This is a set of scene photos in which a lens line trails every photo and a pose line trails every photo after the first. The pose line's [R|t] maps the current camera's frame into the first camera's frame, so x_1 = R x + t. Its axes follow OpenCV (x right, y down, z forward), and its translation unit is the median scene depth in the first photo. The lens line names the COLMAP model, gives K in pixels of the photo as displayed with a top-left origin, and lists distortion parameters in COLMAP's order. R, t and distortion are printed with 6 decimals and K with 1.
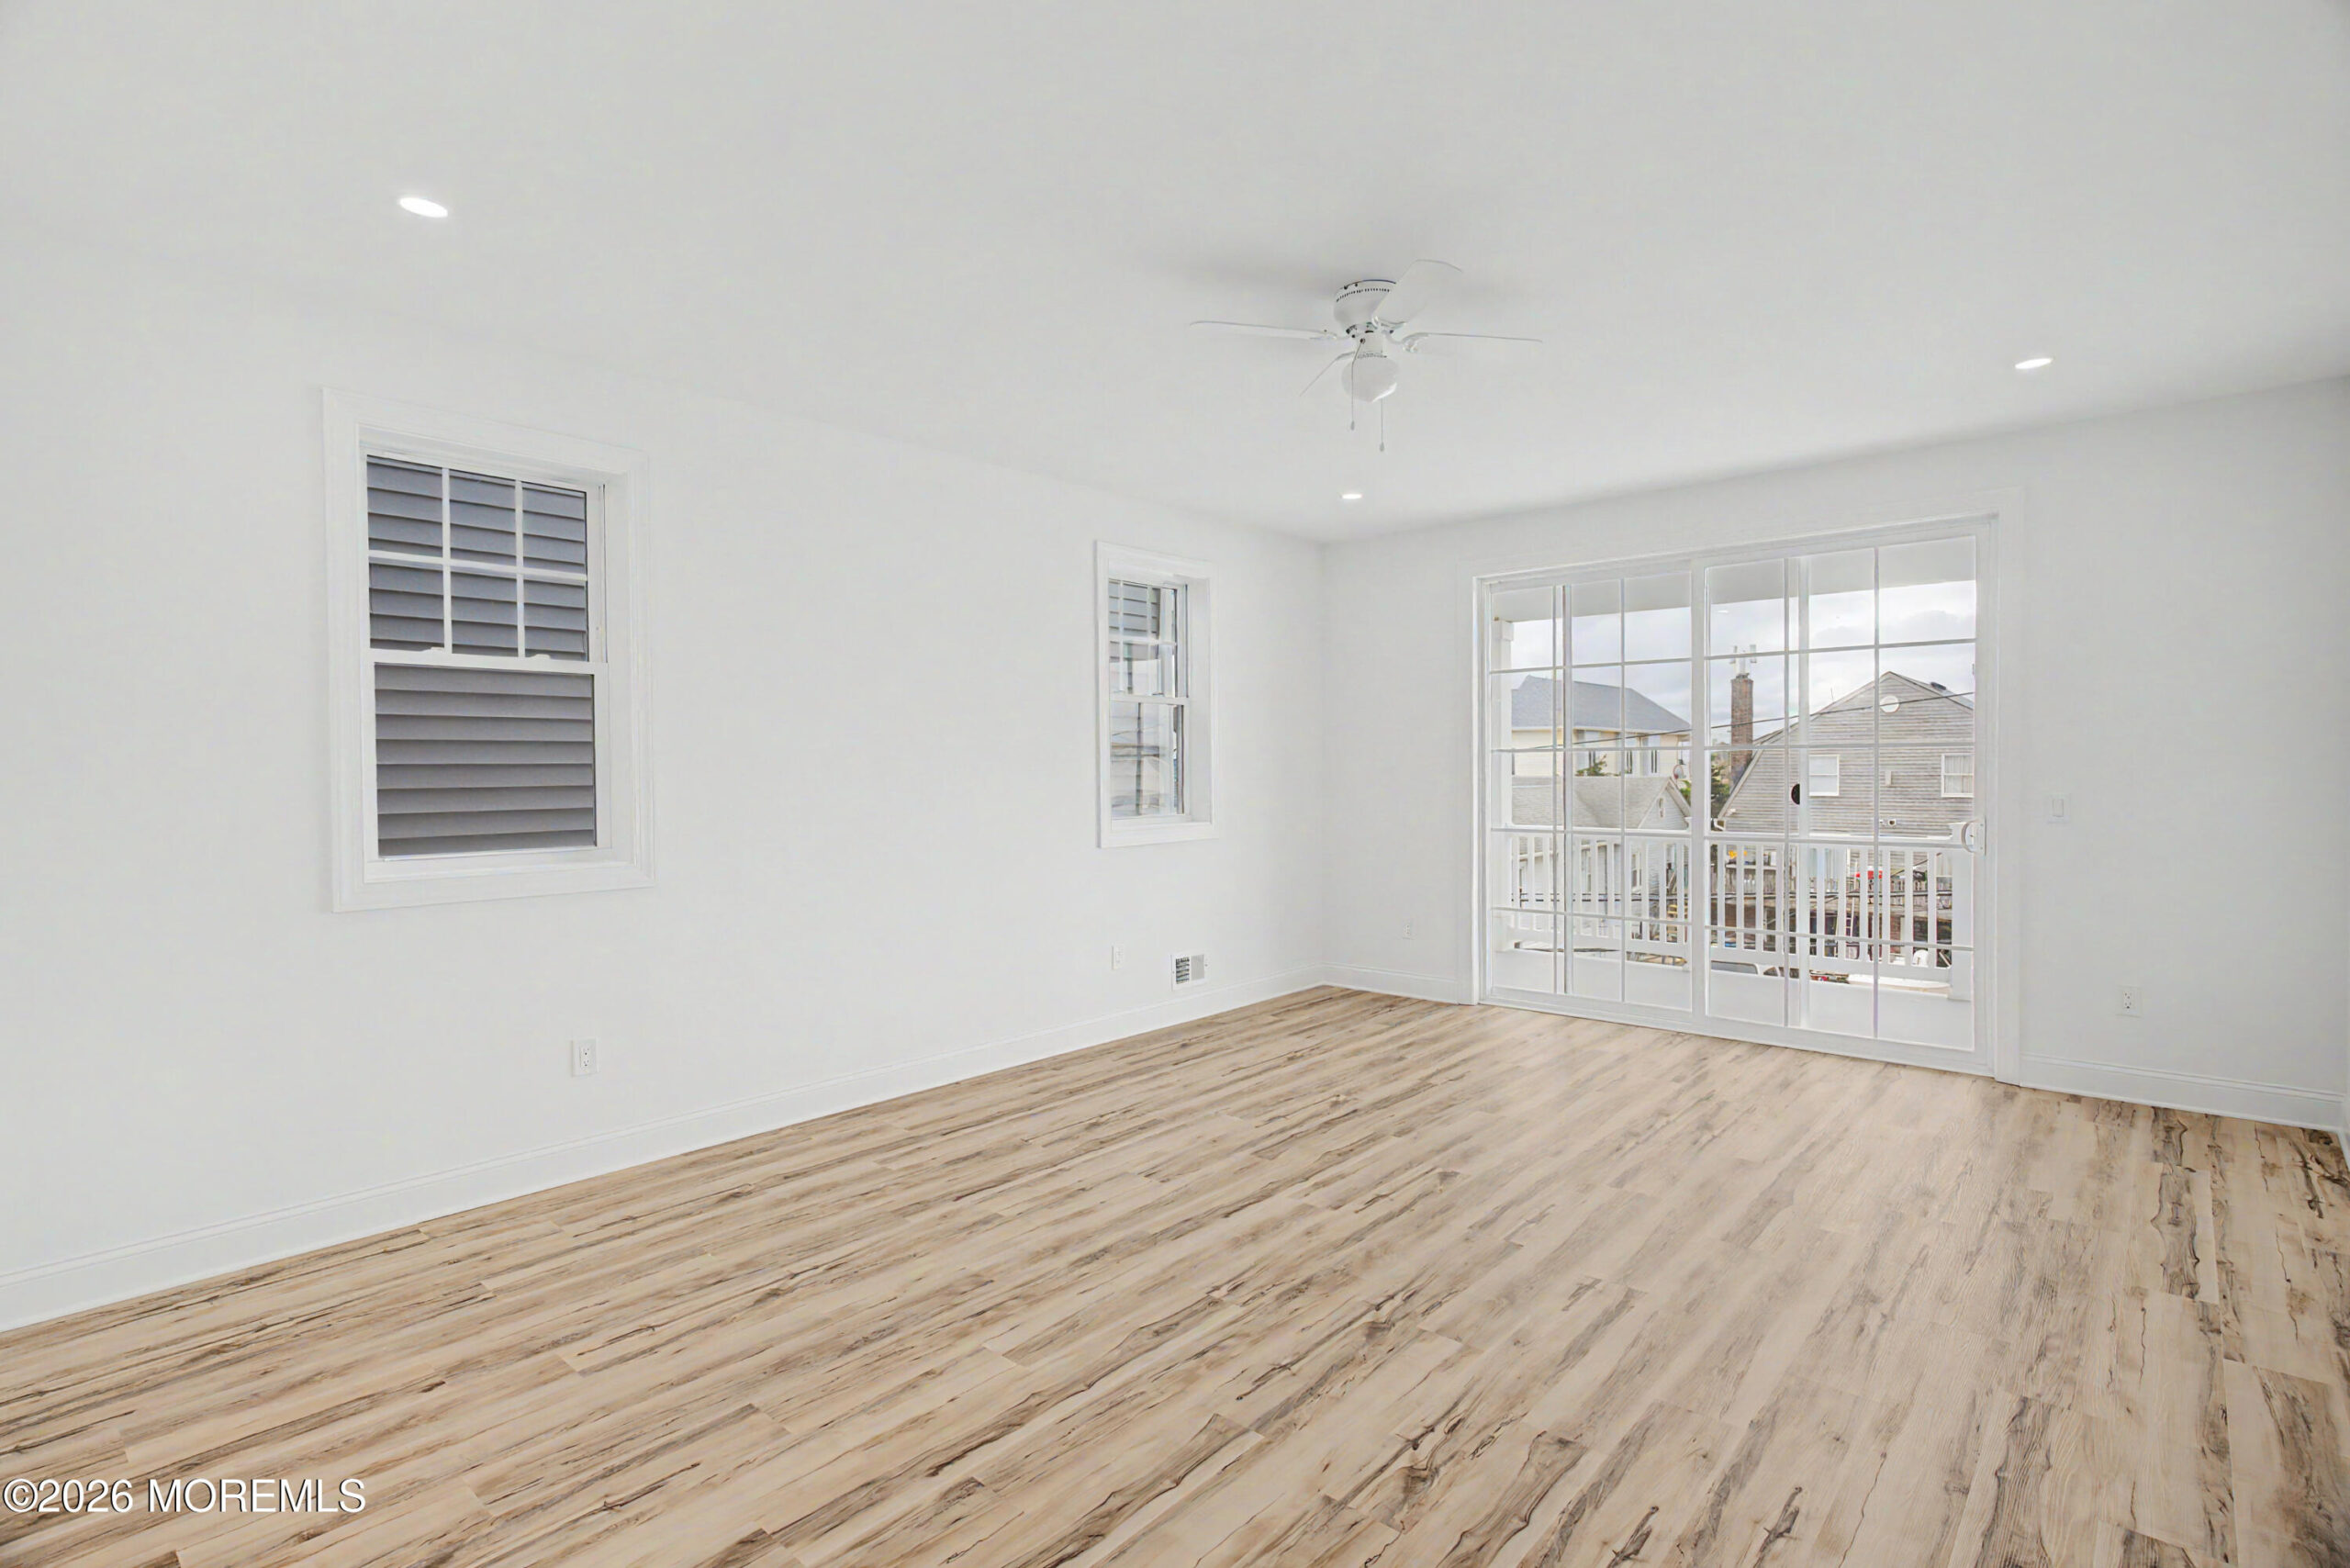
lens RADIAL K [[1141.1, 0, 1163.1], [0, 1141.1, 780.4], [0, 0, 1]] dist [-0.002894, 0.002032]
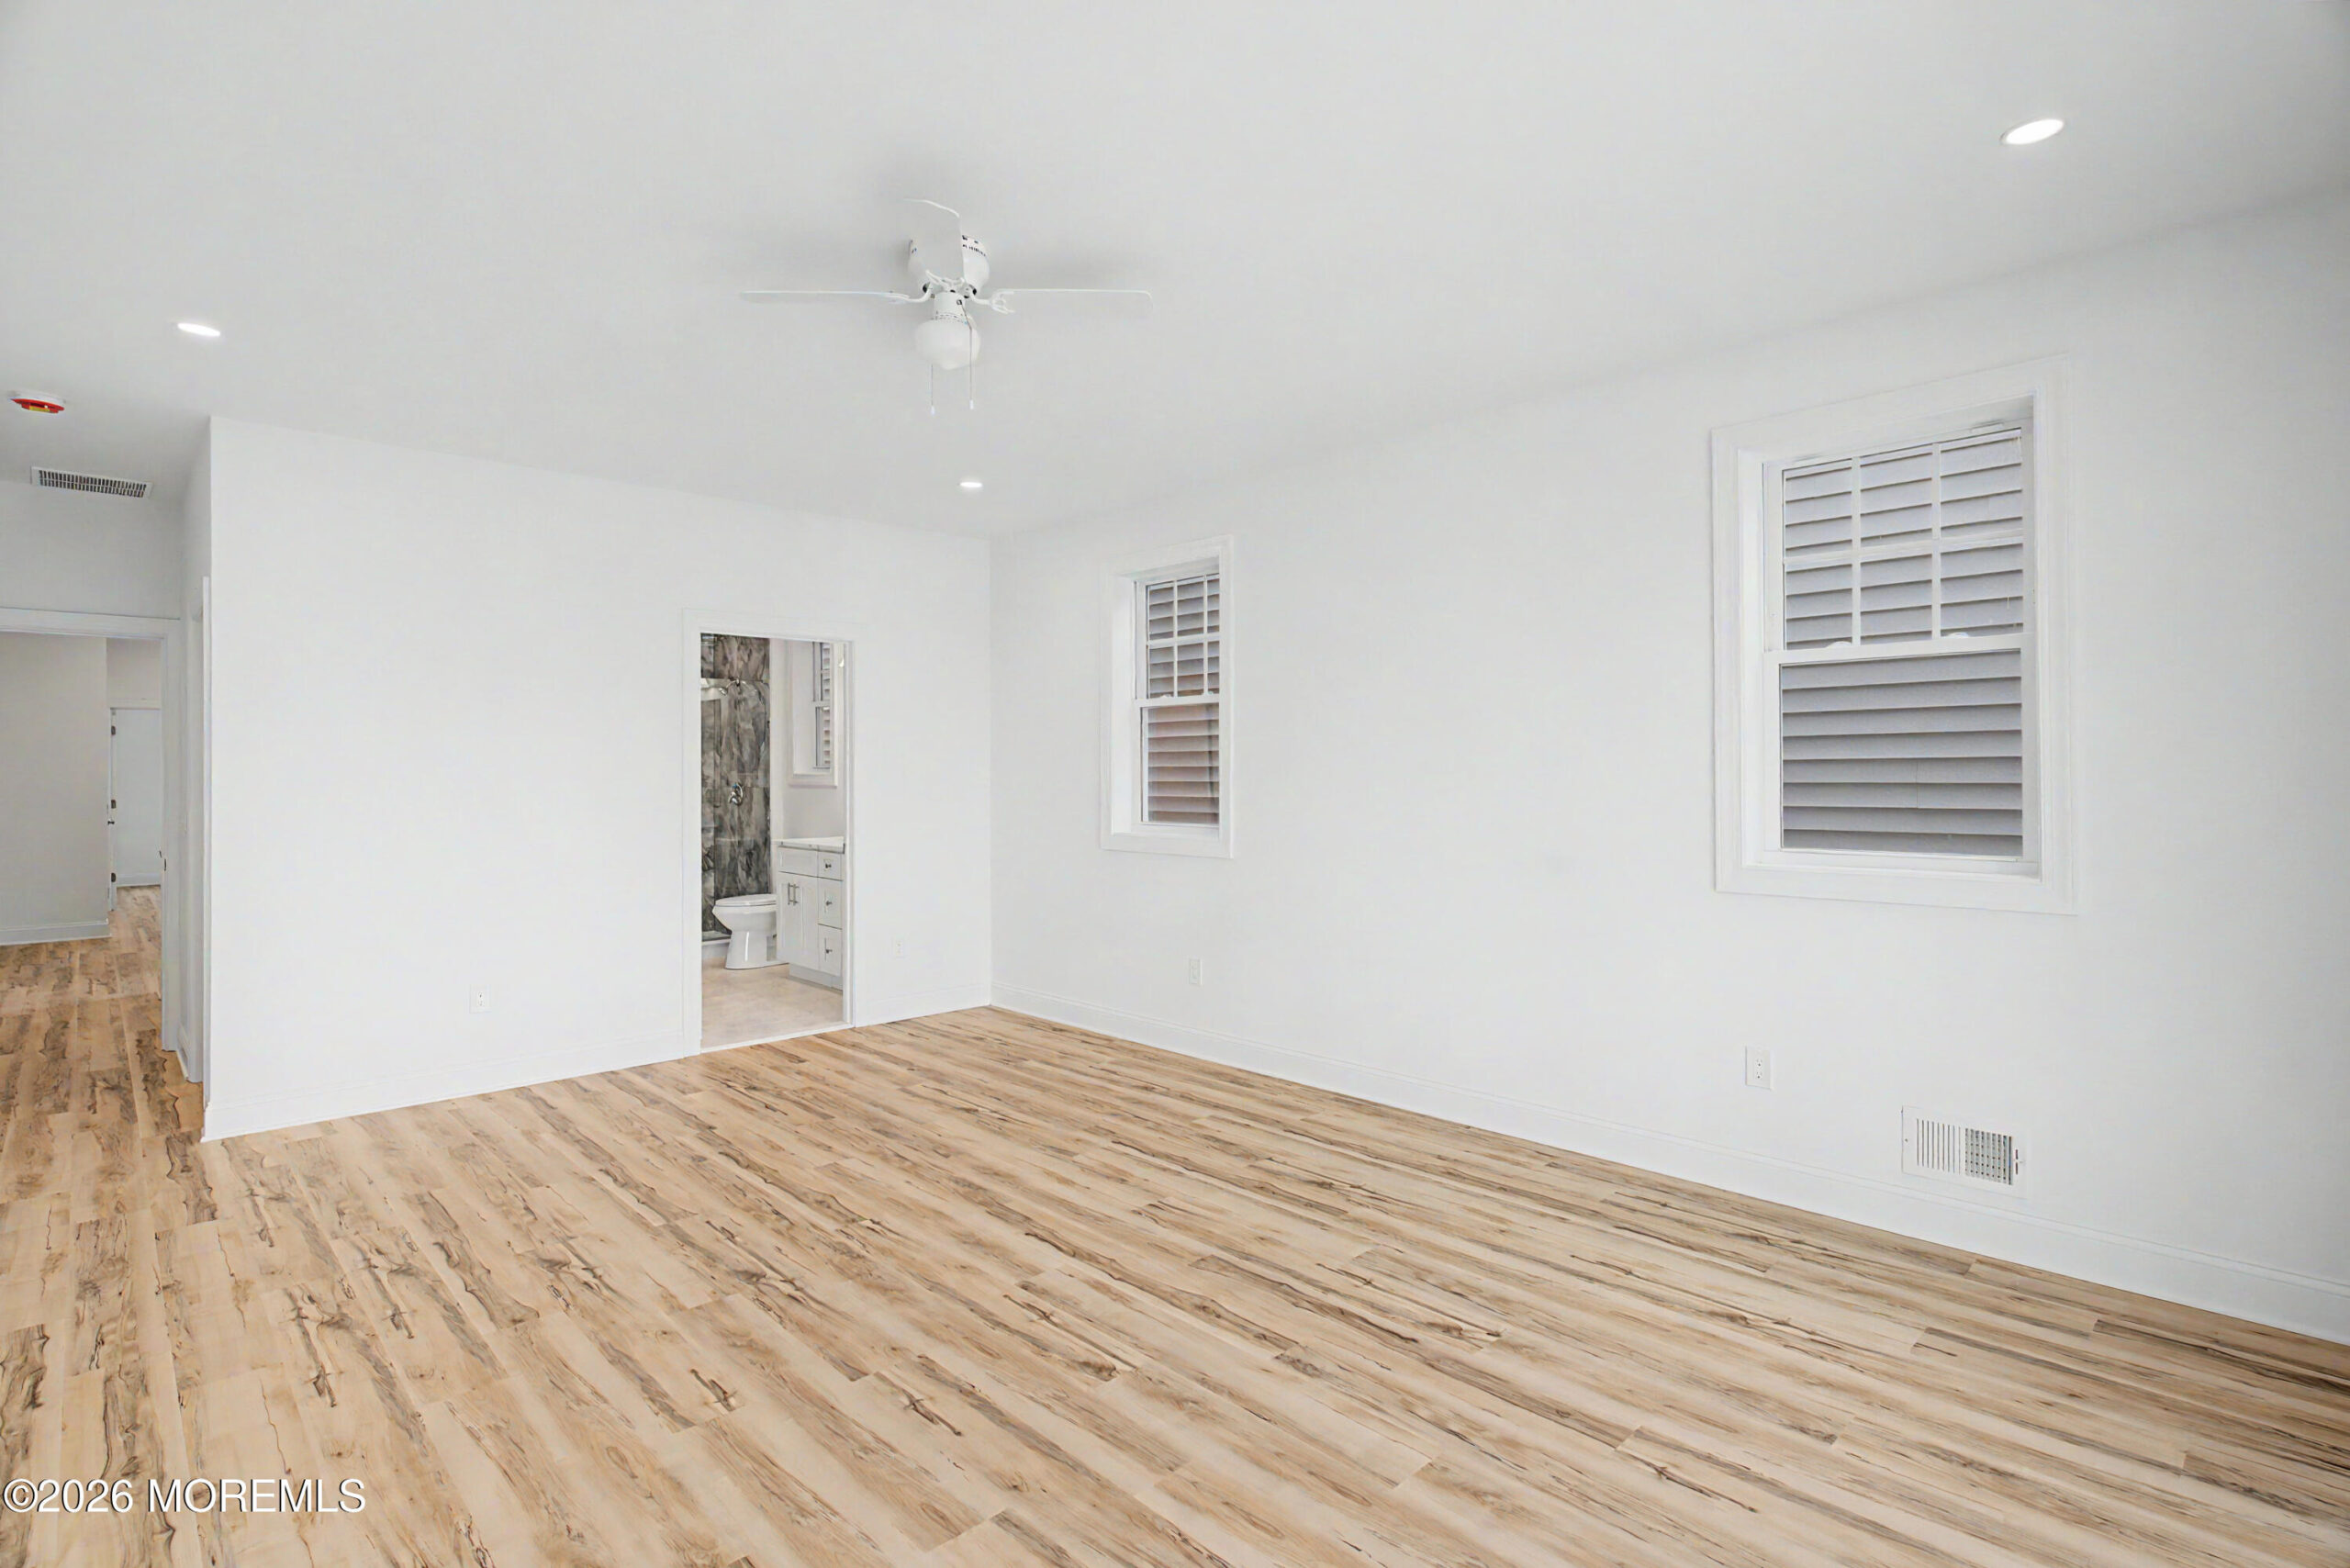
lens RADIAL K [[1178.0, 0, 1185.4], [0, 1178.0, 724.3], [0, 0, 1]] dist [-0.003159, 0.001120]
pose [[-0.093410, -0.034602, -0.995026, 0.954889], [-0.004883, 0.999400, -0.034296, -0.012460], [0.995616, 0.001655, -0.093523, 1.118479]]
